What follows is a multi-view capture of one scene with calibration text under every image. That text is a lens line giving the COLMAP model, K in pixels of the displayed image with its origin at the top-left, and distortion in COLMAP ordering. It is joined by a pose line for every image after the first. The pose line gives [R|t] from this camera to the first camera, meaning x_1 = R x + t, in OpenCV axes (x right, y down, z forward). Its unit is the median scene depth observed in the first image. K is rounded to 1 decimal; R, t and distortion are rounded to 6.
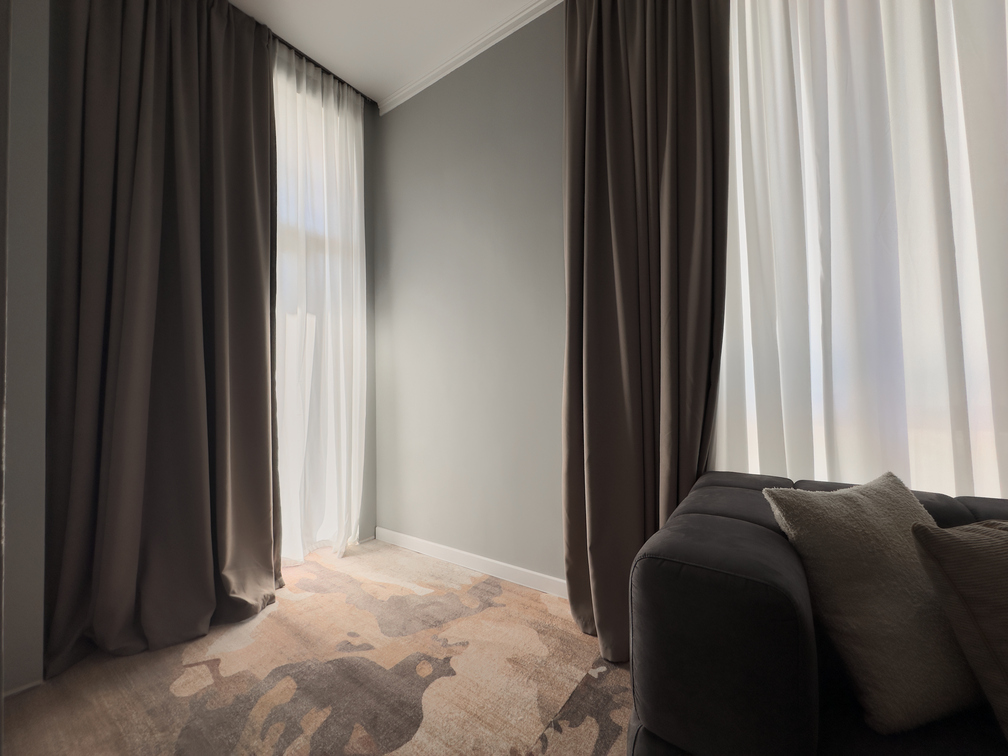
lens RADIAL K [[406.8, 0, 513.6], [0, 406.8, 376.4], [0, 0, 1]] dist [-0.004122, -0.000032]
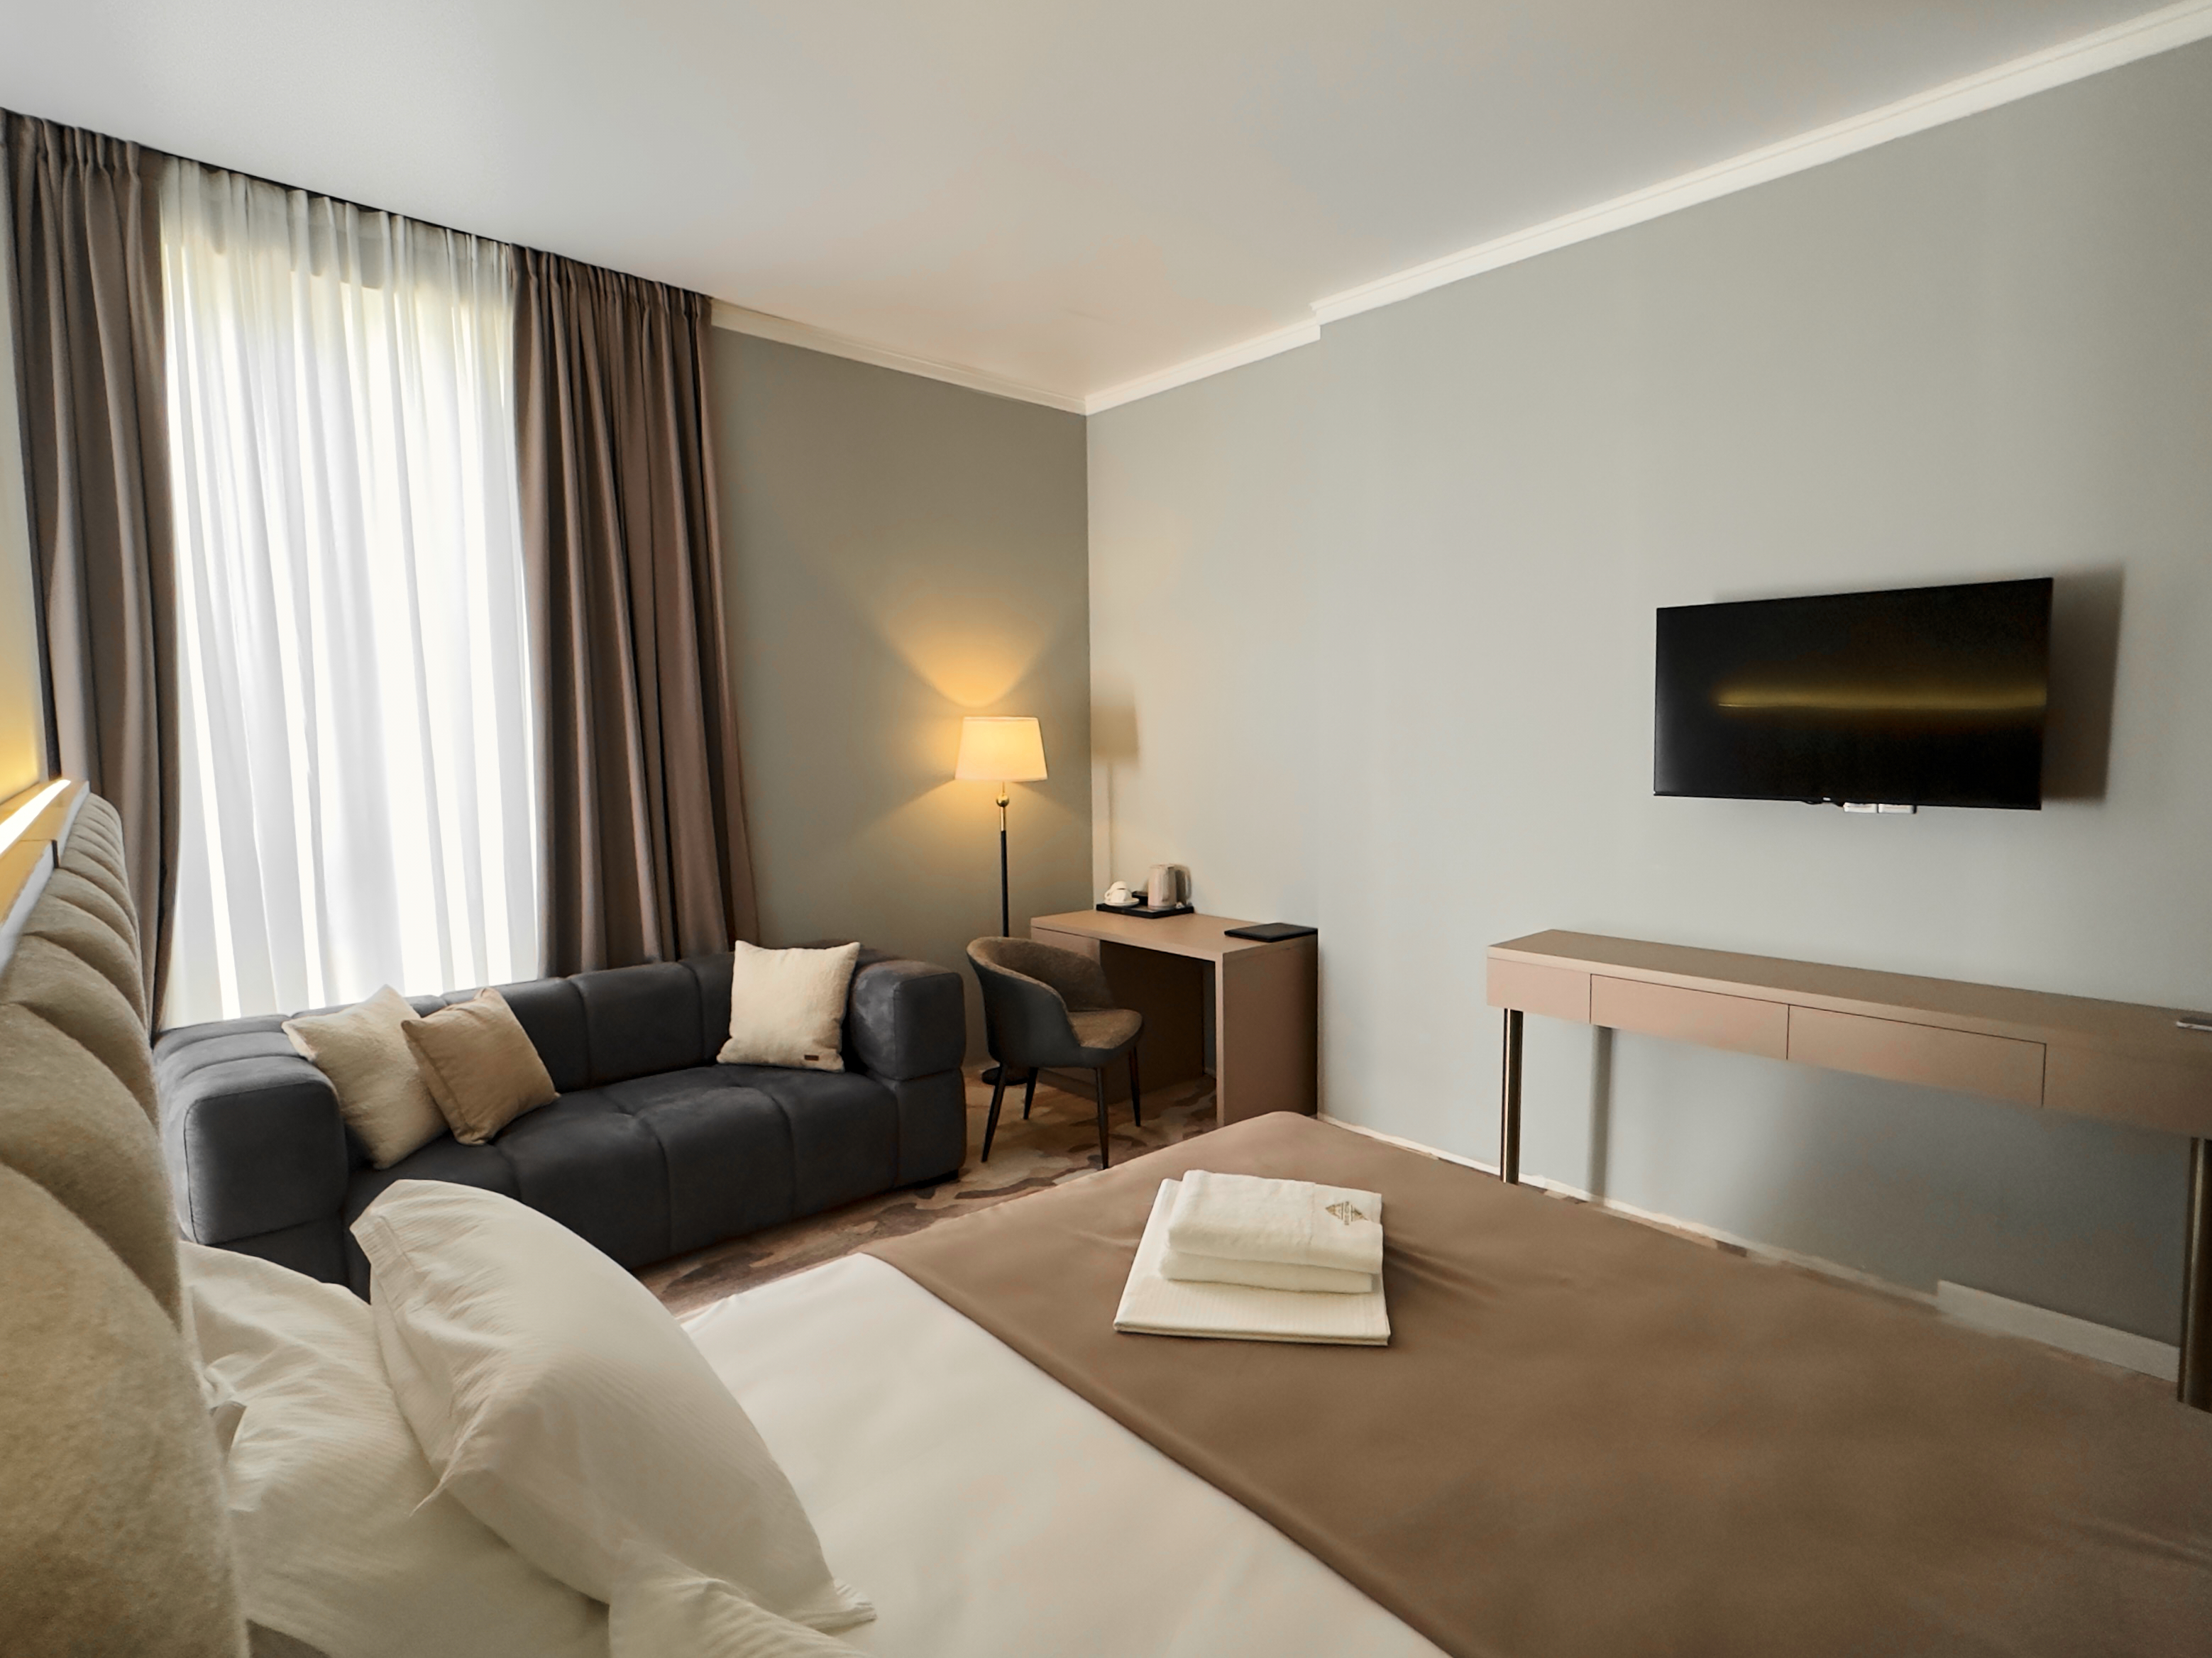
lens RADIAL K [[1090.2, 0, 1127.5], [0, 1090.2, 832.5], [0, 0, 1]] dist [-0.001102, -0.000955]
pose [[0.217815, -0.062509, 0.973986, -1.761358], [-0.018867, 0.997491, 0.068237, -0.492233], [-0.975808, -0.033239, 0.216089, -1.885013]]
